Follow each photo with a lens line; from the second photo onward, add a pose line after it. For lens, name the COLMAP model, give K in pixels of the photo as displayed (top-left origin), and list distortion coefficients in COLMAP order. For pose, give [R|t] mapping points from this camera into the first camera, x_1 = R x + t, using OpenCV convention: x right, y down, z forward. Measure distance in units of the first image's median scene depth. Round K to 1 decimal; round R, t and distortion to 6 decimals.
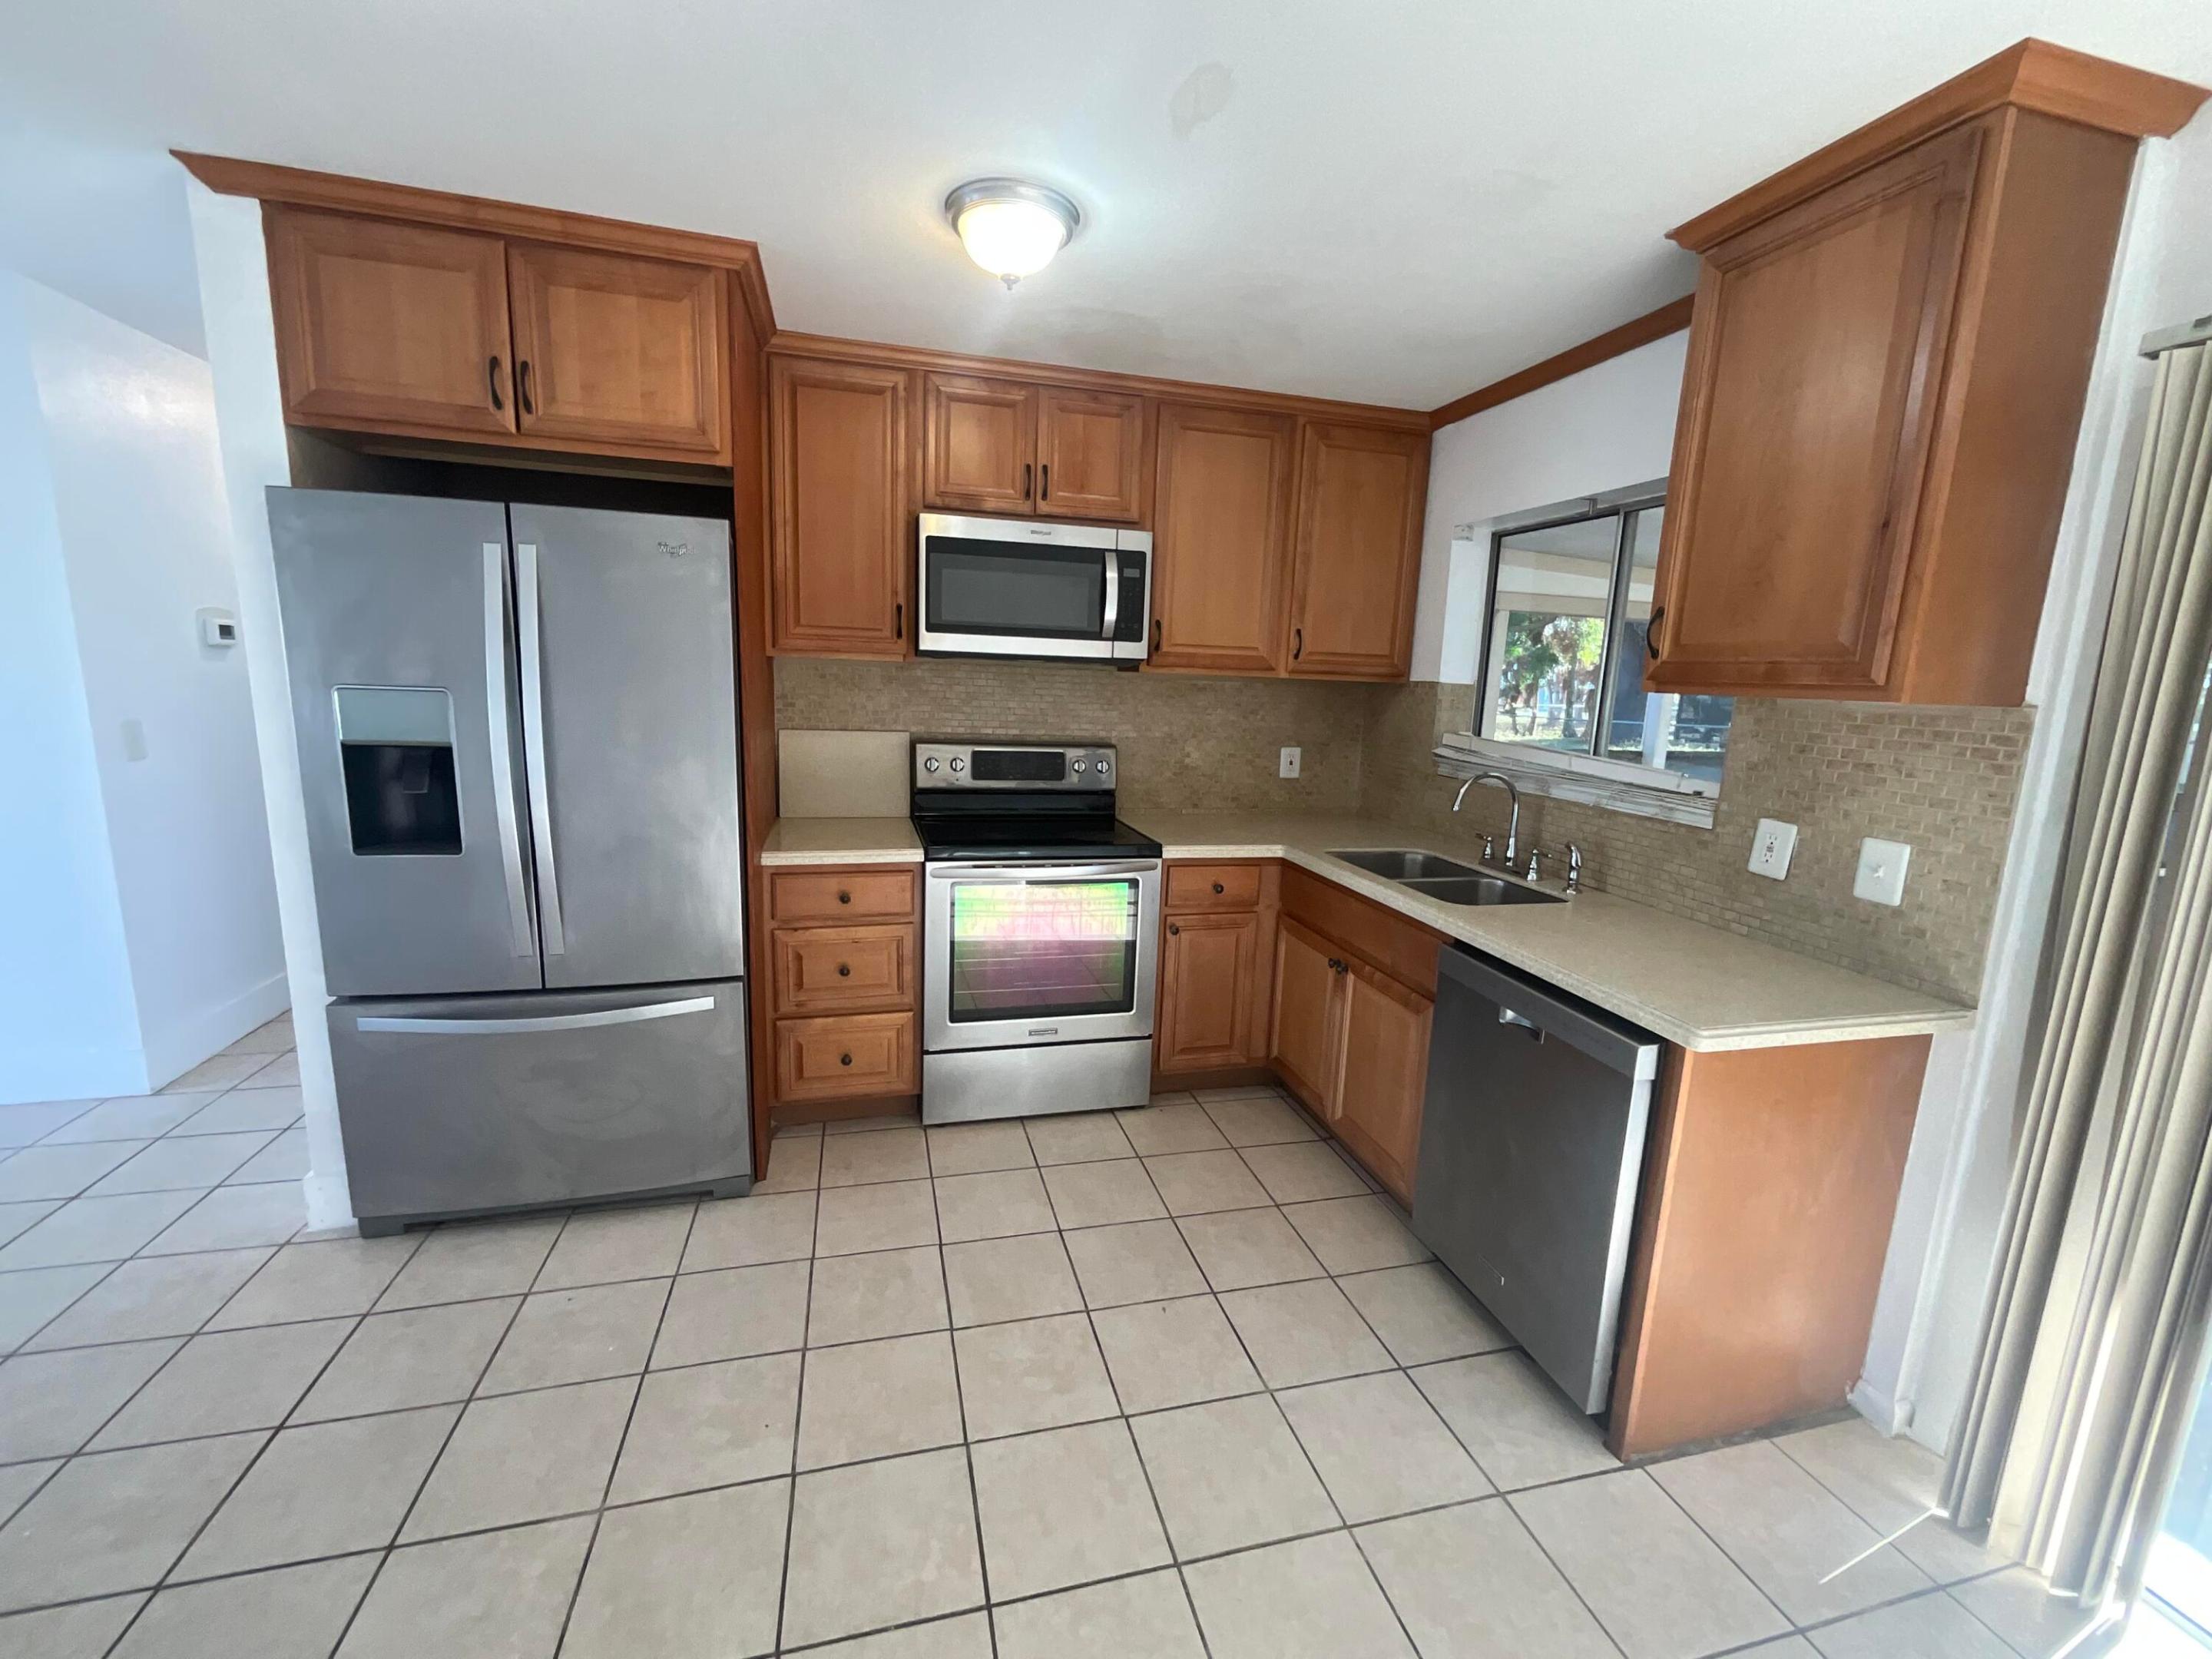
lens RADIAL K [[899.3, 0, 1104.6], [0, 899.3, 833.1], [0, 0, 1]] dist [0.000717, -0.001358]
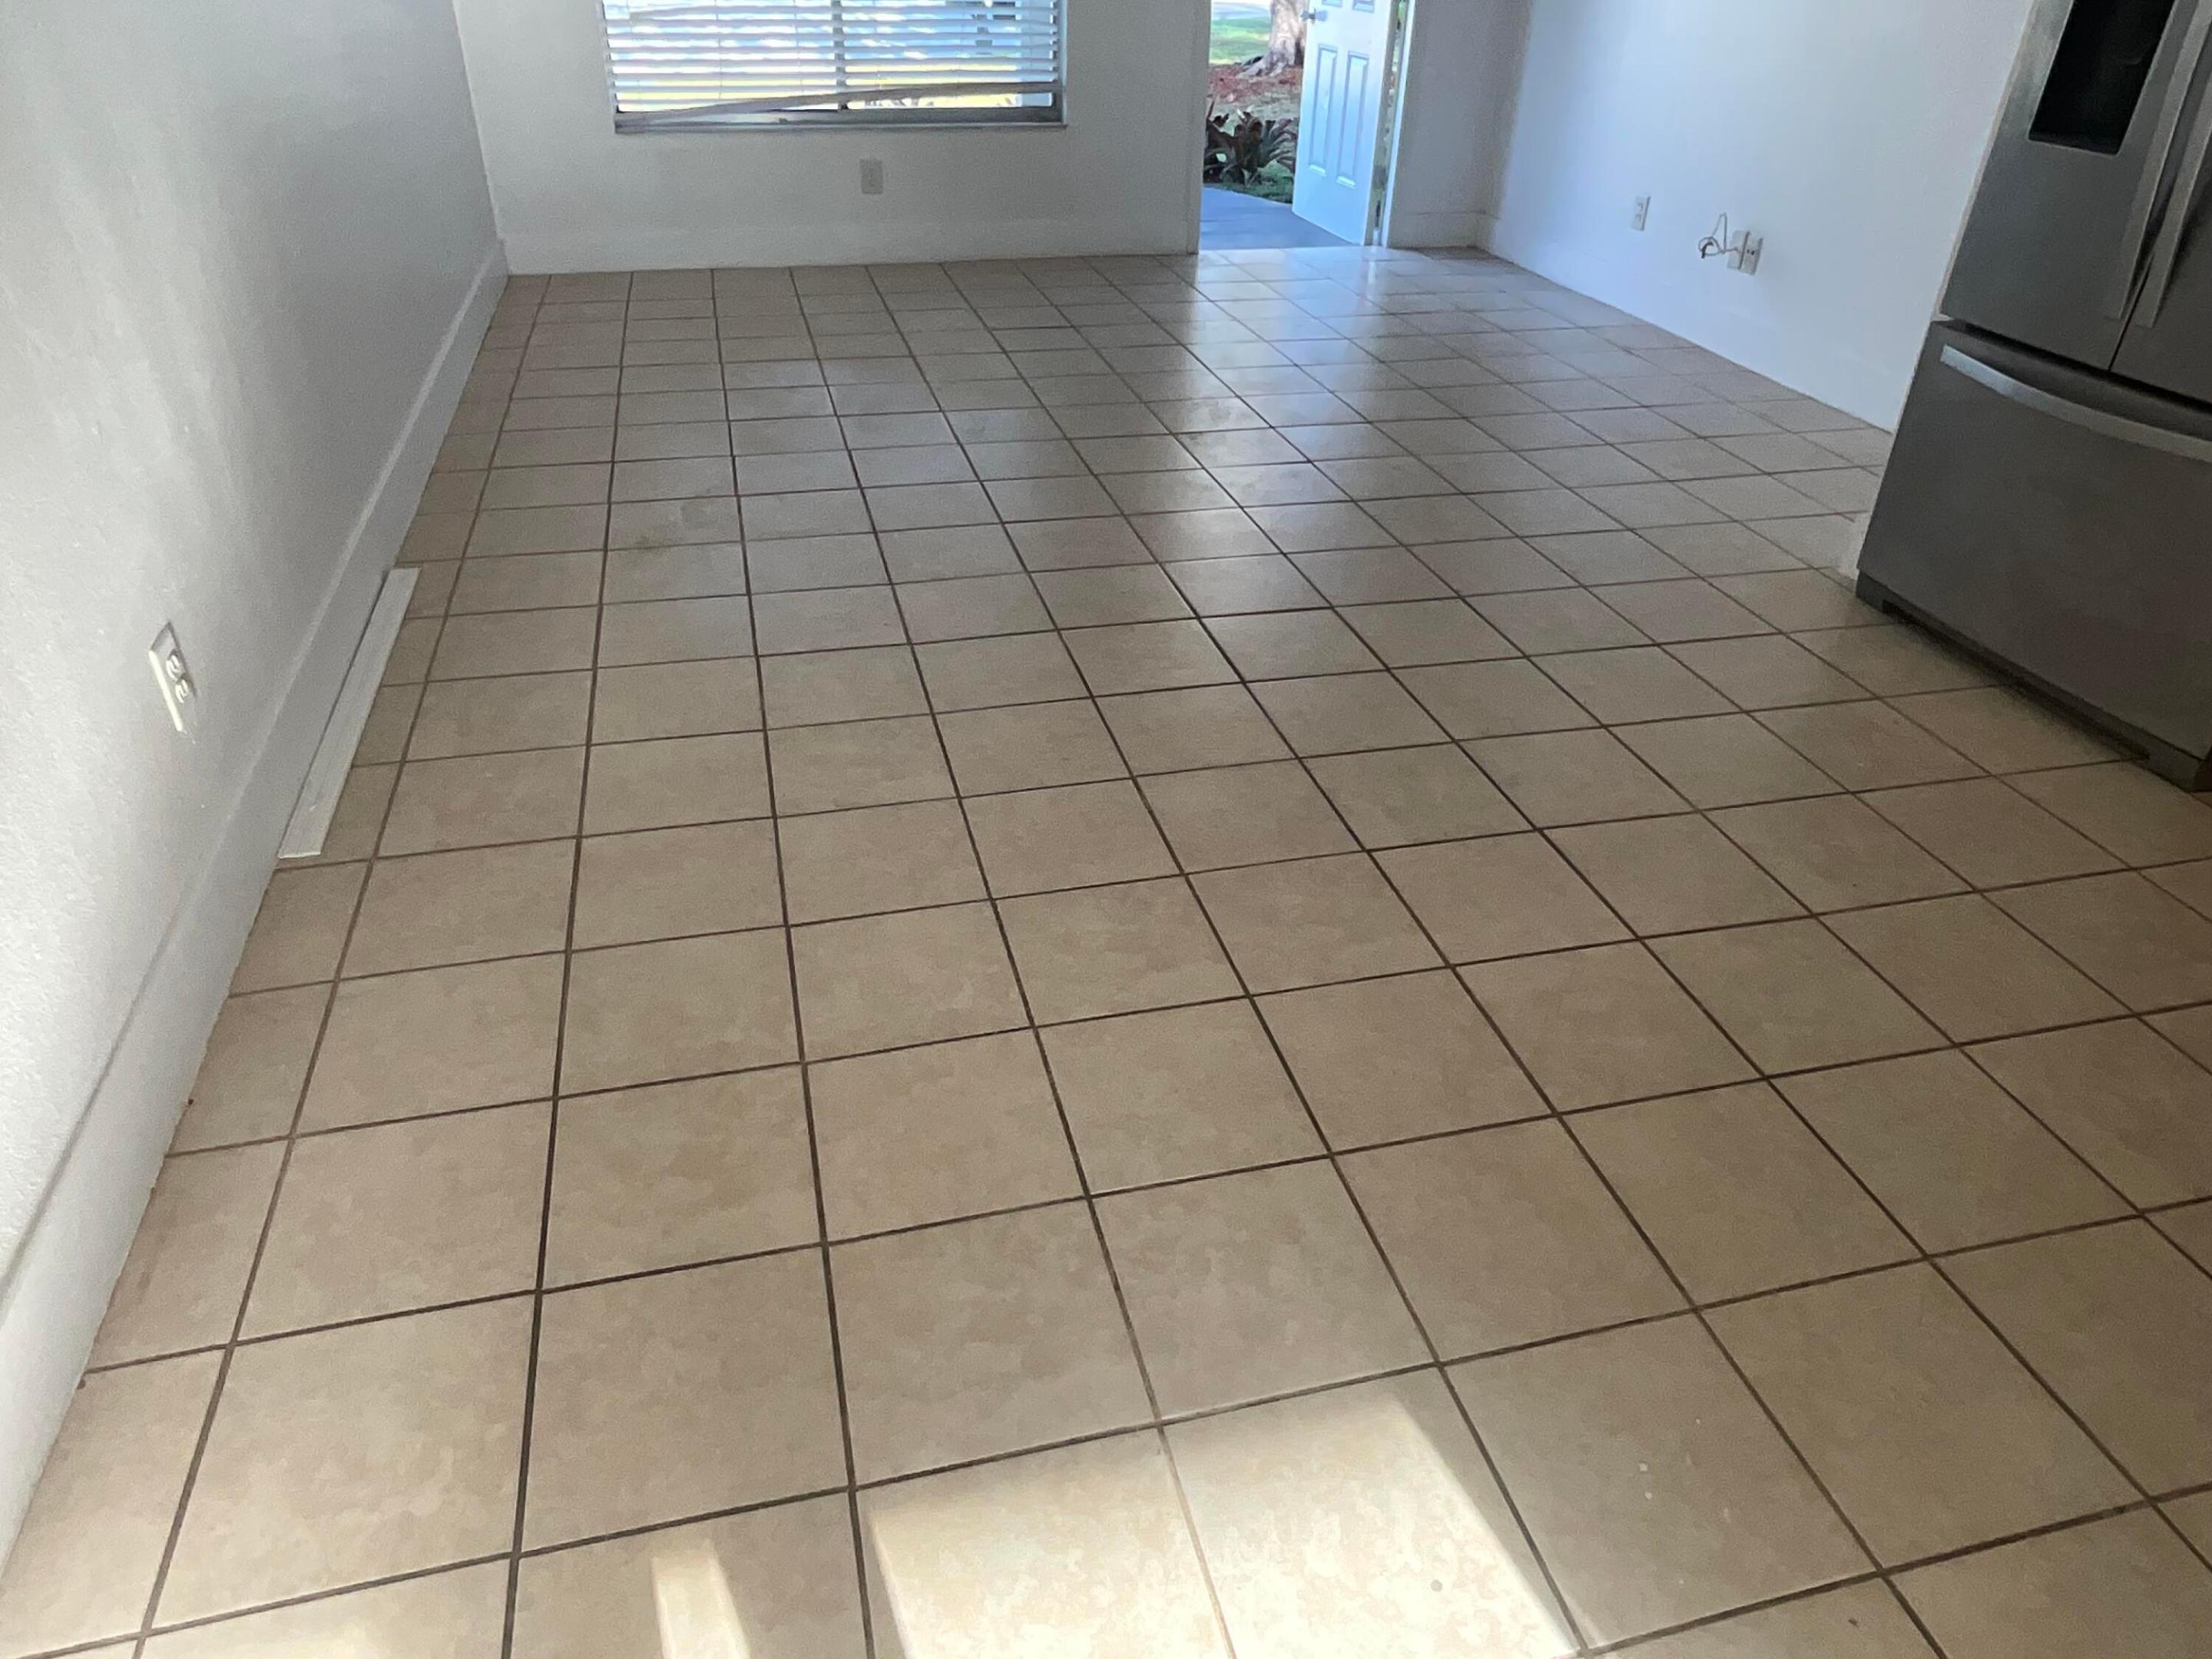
lens RADIAL K [[1443.4, 0, 1106.0], [0, 1443.4, 829.5], [0, 0, 1]] dist [-0.024389, 0.020620]
pose [[-0.002285, 0.512543, -0.858659, 0.577624], [-0.206107, 0.839984, 0.501944, 0.064295], [0.978527, 0.178122, 0.103719, 0.123853]]
